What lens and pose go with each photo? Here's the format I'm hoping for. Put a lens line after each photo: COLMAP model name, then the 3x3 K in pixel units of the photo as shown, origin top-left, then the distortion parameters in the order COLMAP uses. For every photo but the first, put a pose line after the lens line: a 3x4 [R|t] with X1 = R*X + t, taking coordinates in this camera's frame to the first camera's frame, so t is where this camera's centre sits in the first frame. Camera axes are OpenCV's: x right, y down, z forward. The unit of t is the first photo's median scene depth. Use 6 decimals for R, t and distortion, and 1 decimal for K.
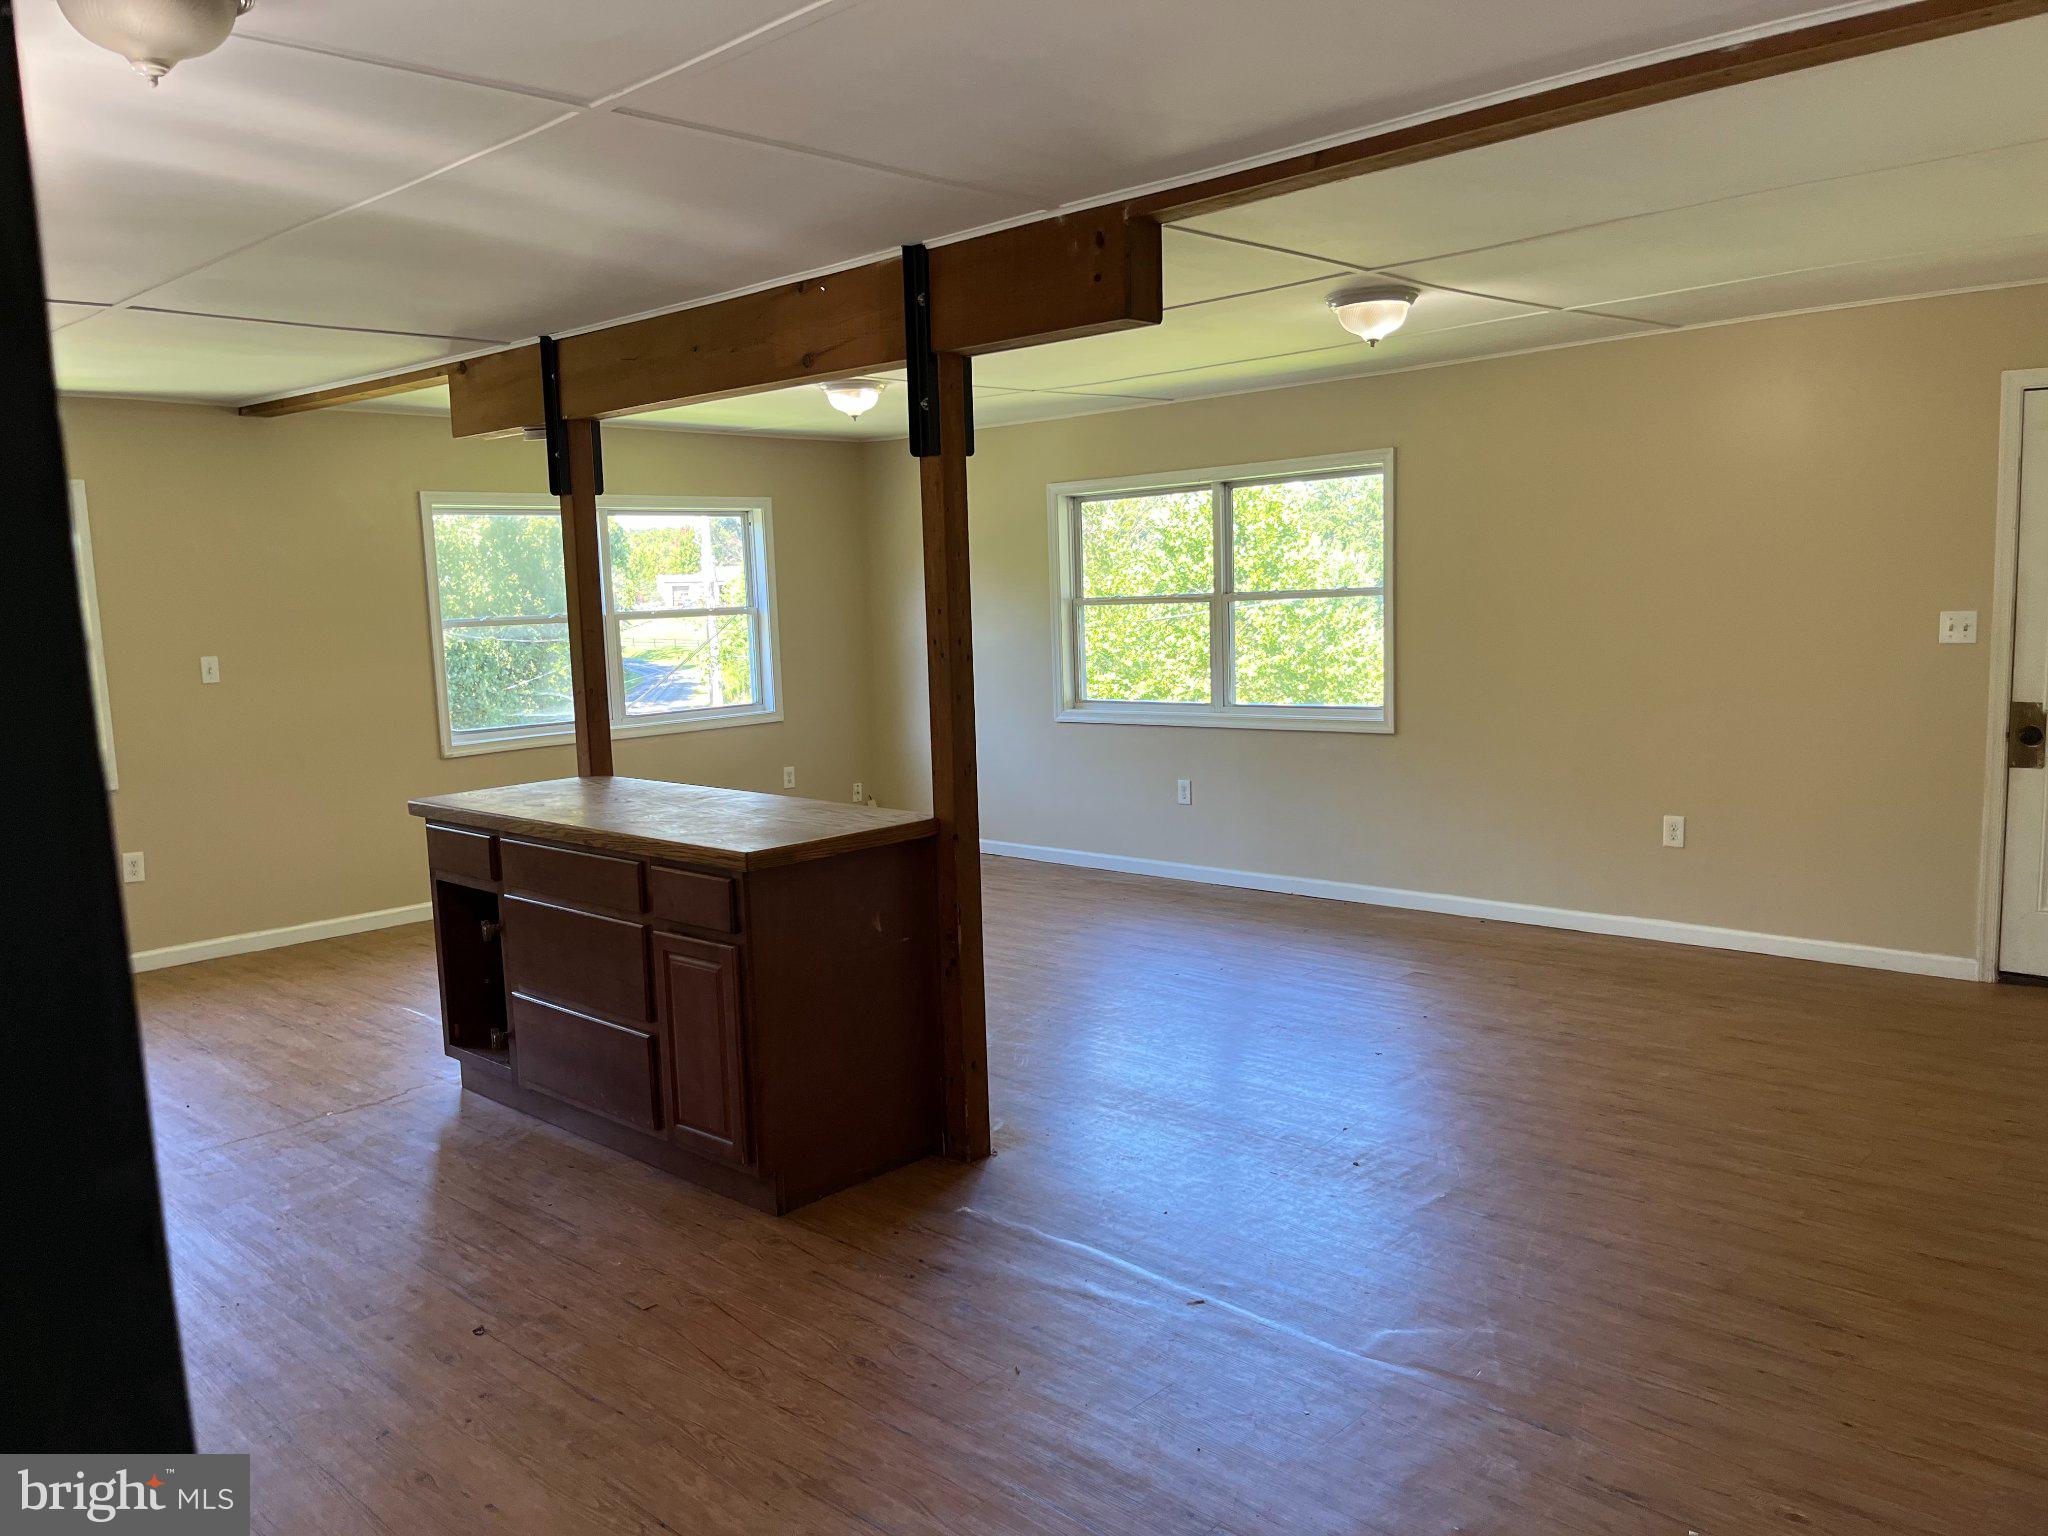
lens RADIAL K [[1565.4, 0, 1027.3], [0, 1565.4, 775.4], [0, 0, 1]] dist [0.011475, 0.002894]
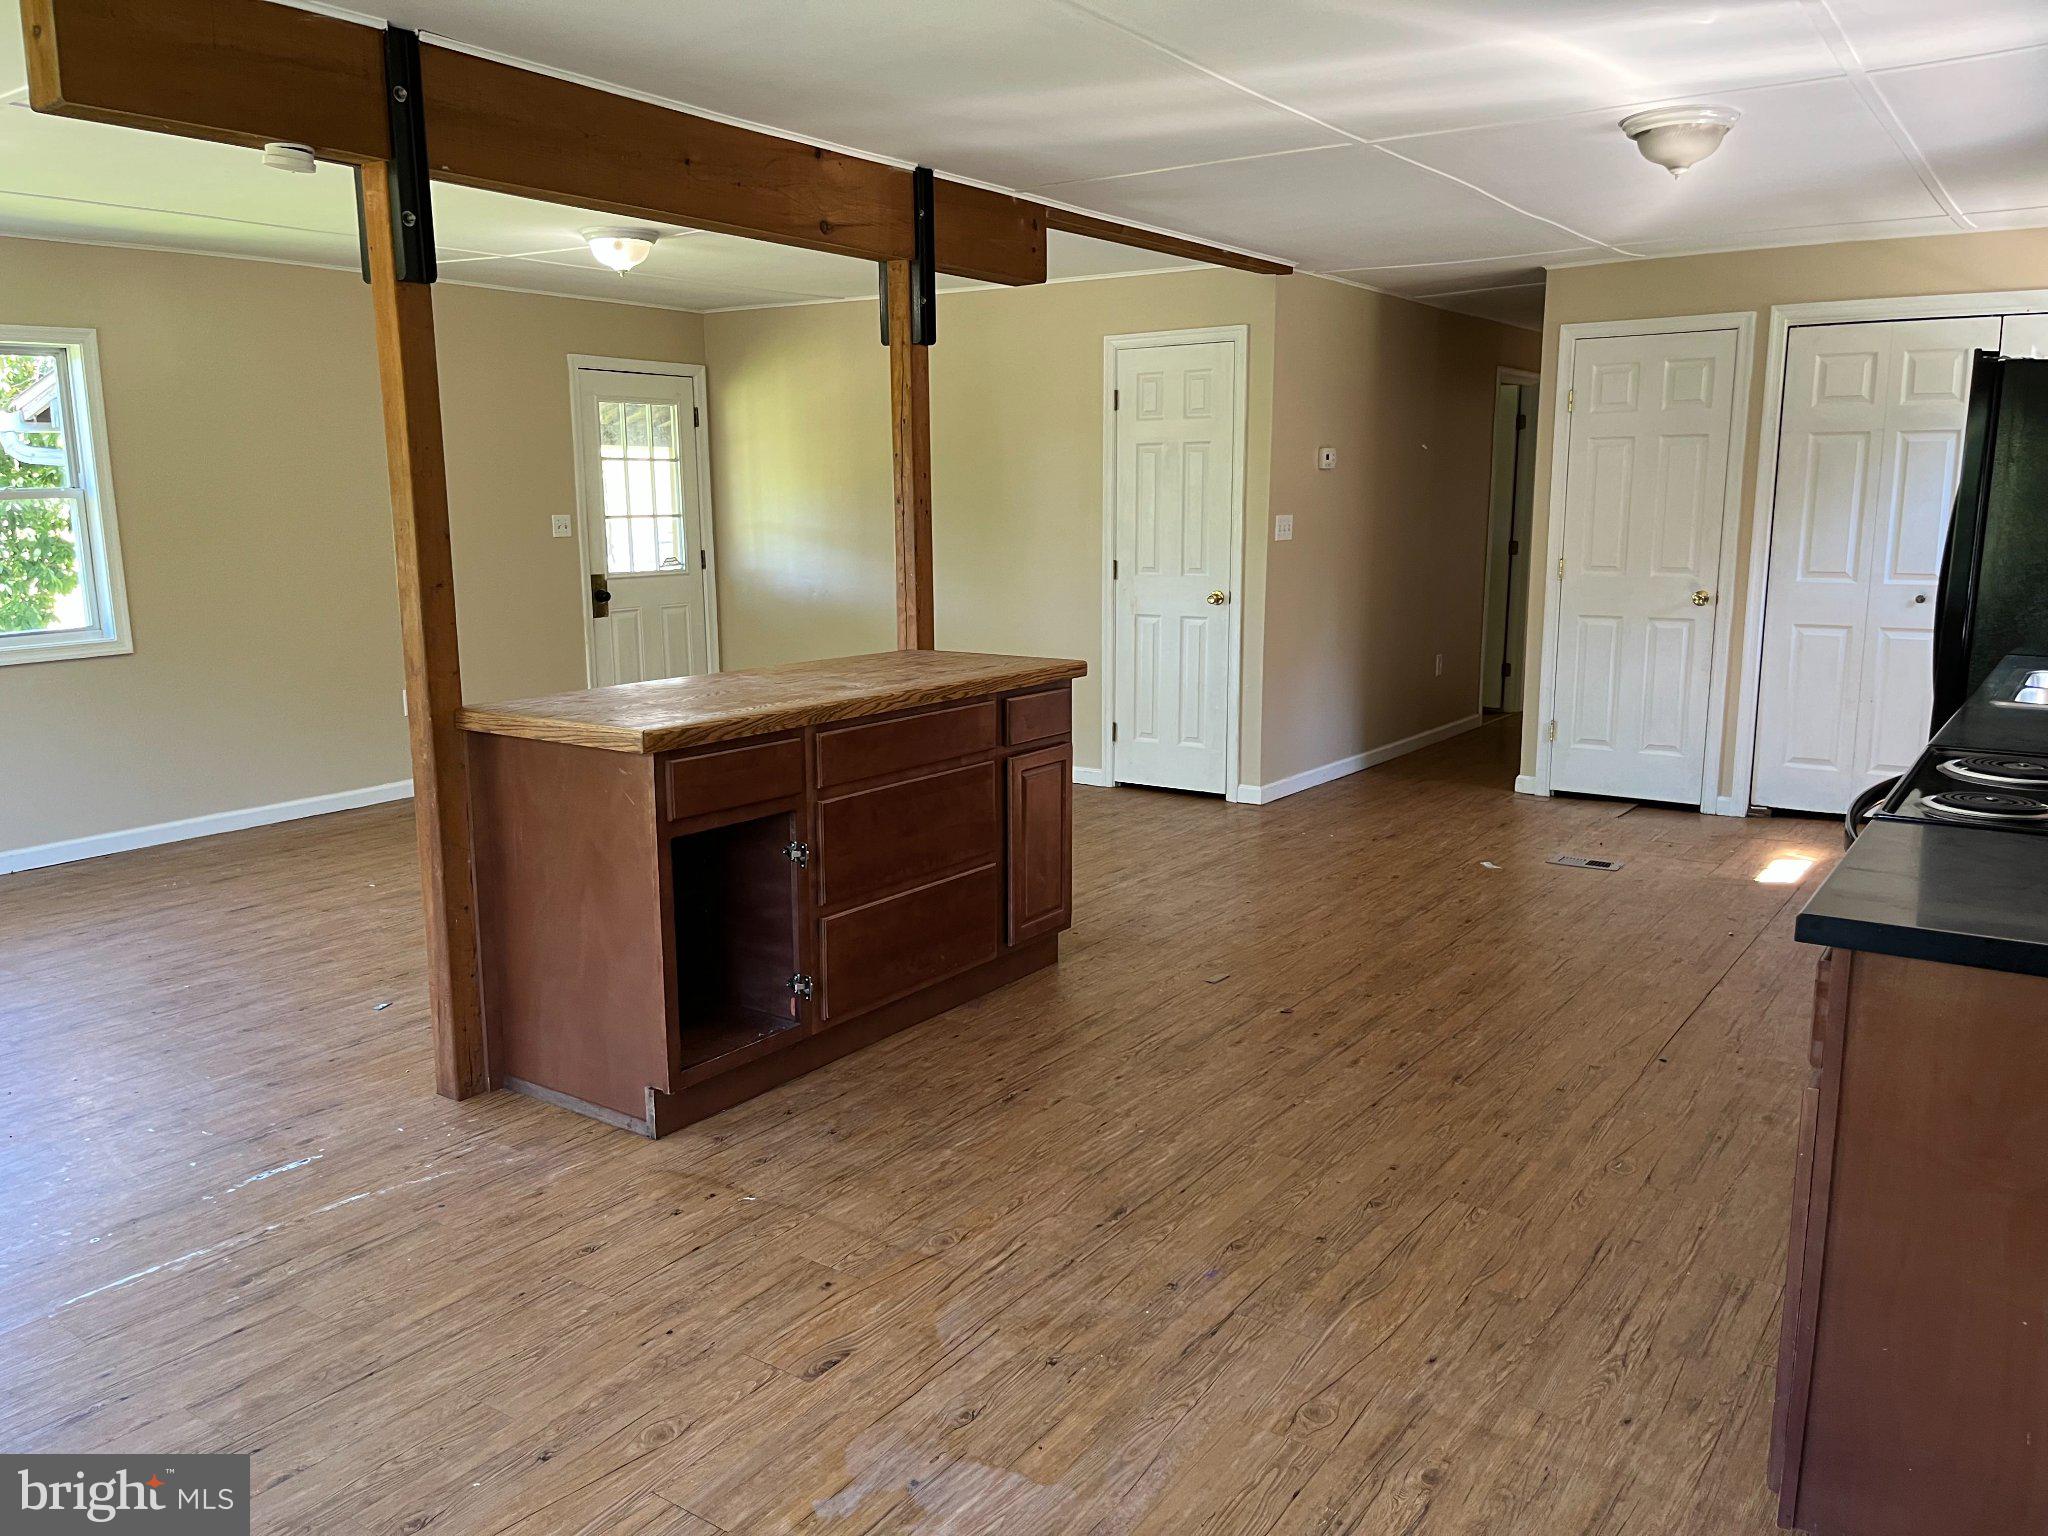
lens RADIAL K [[1565.4, 0, 1012.2], [0, 1565.4, 776.8], [0, 0, 1]] dist [0.011475, 0.002894]
pose [[-0.148282, -0.140465, 0.978919, -1.033247], [0.128715, 0.978700, 0.159930, -0.050269], [-0.980533, 0.149717, -0.127043, 0.900628]]
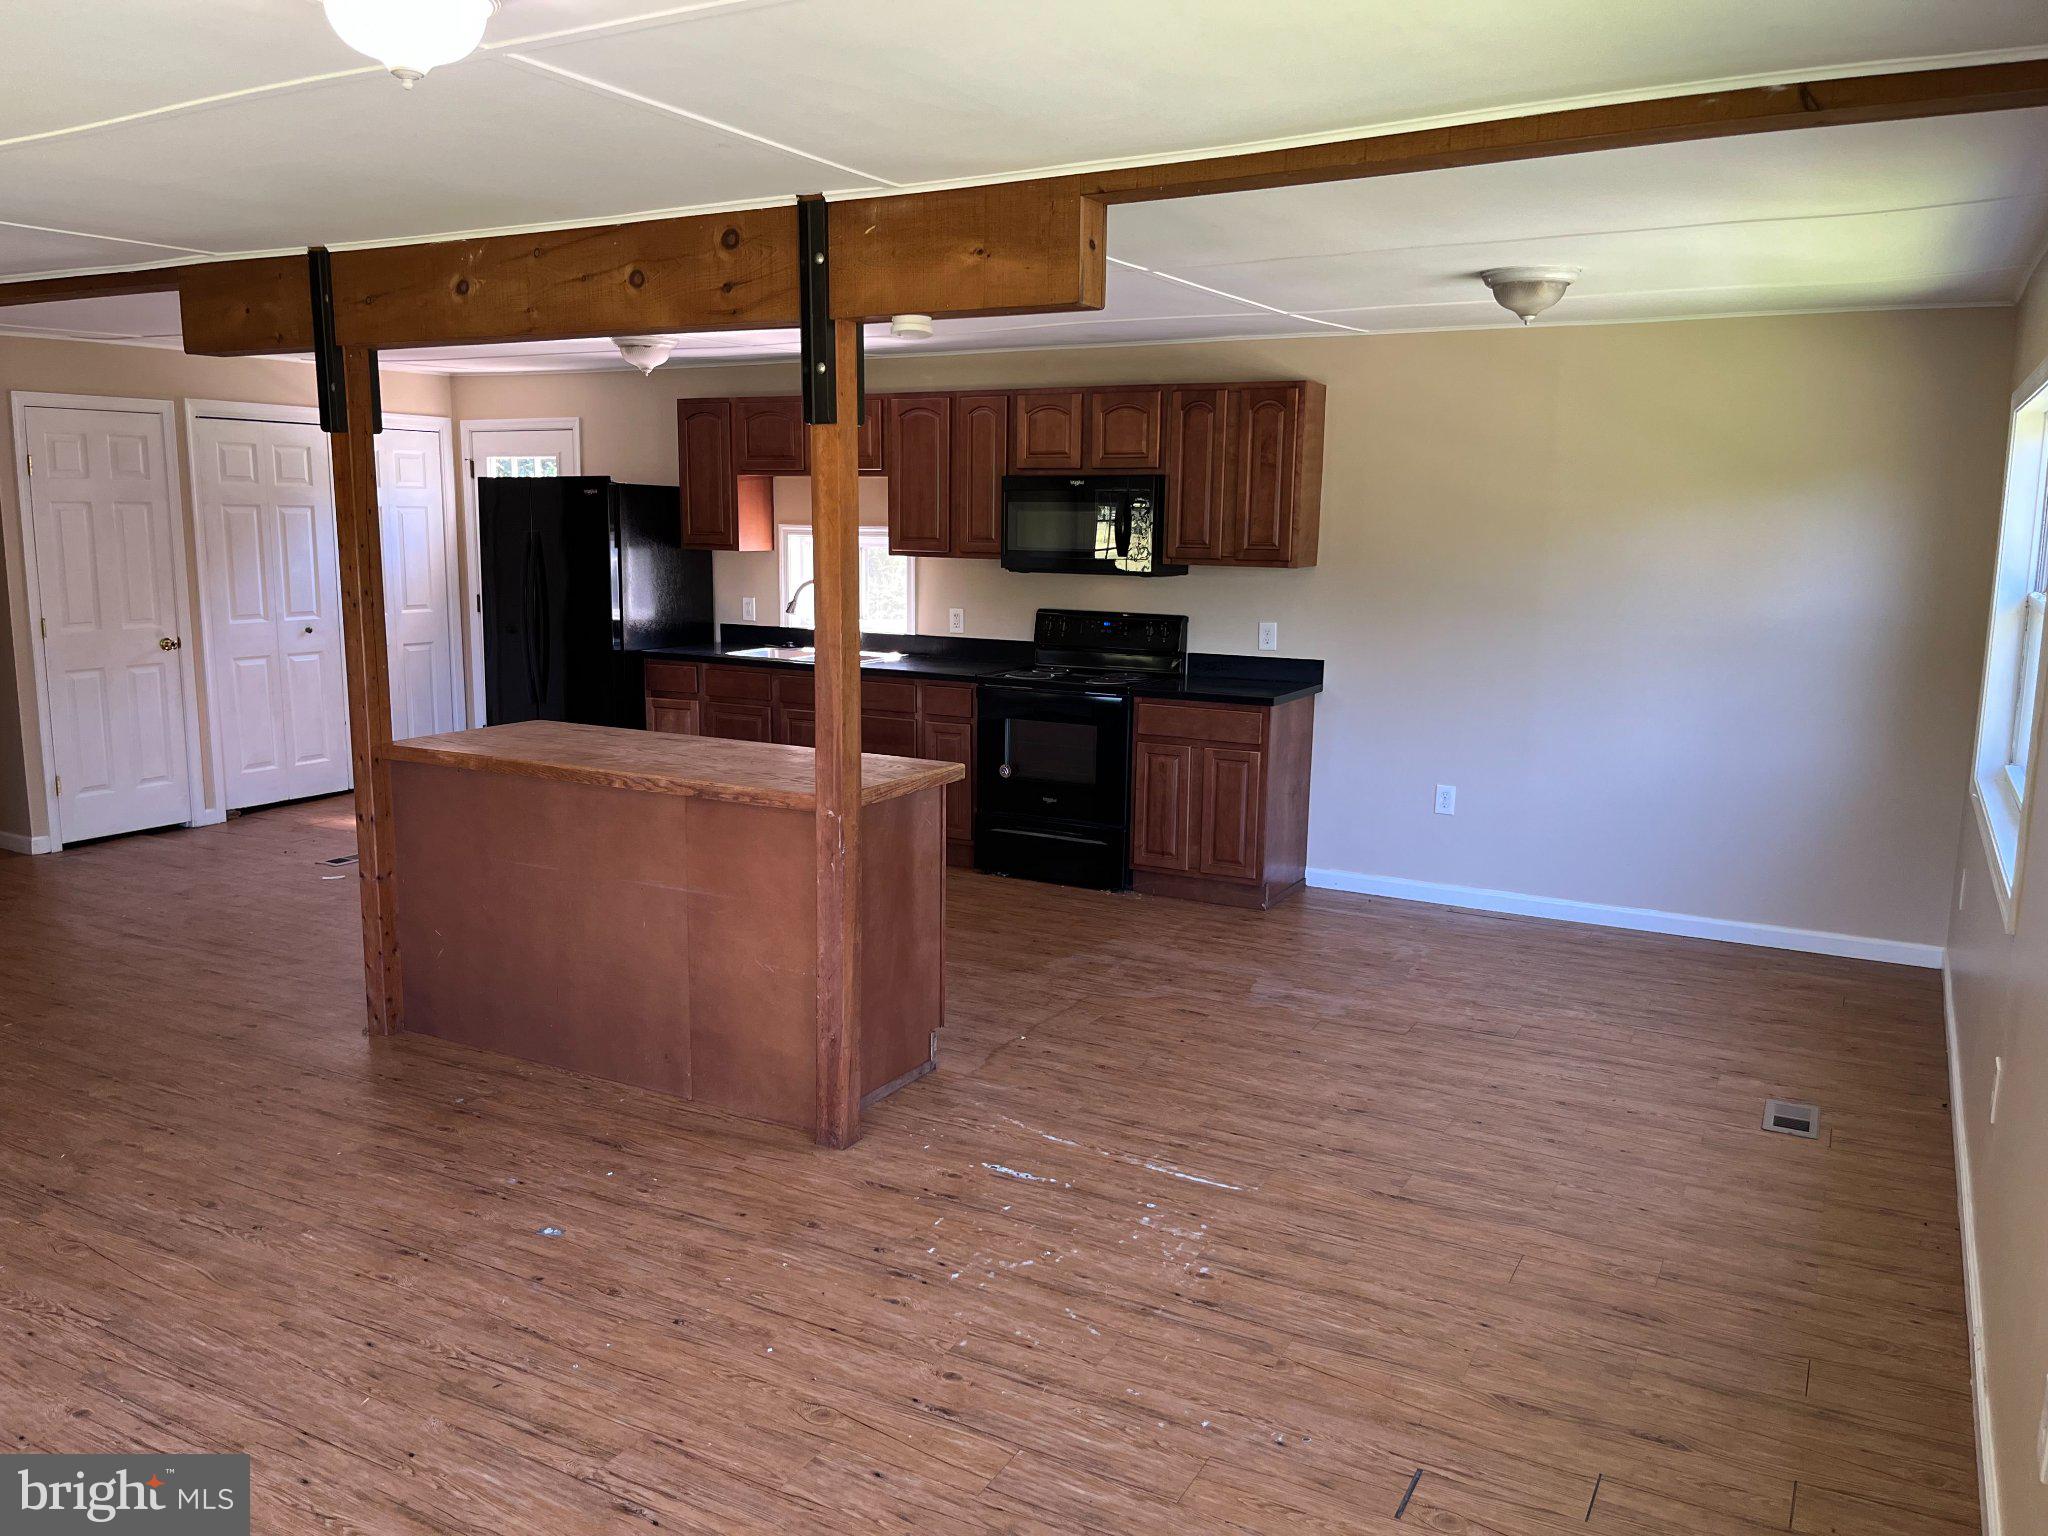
lens RADIAL K [[1565.4, 0, 1010.5], [0, 1565.4, 766.1], [0, 0, 1]] dist [0.011475, 0.002894]
pose [[-0.966227, 0.064392, -0.249517, -0.186102], [-0.009237, 0.959000, 0.283256, -0.239909], [0.257526, 0.275994, -0.926017, 1.809428]]
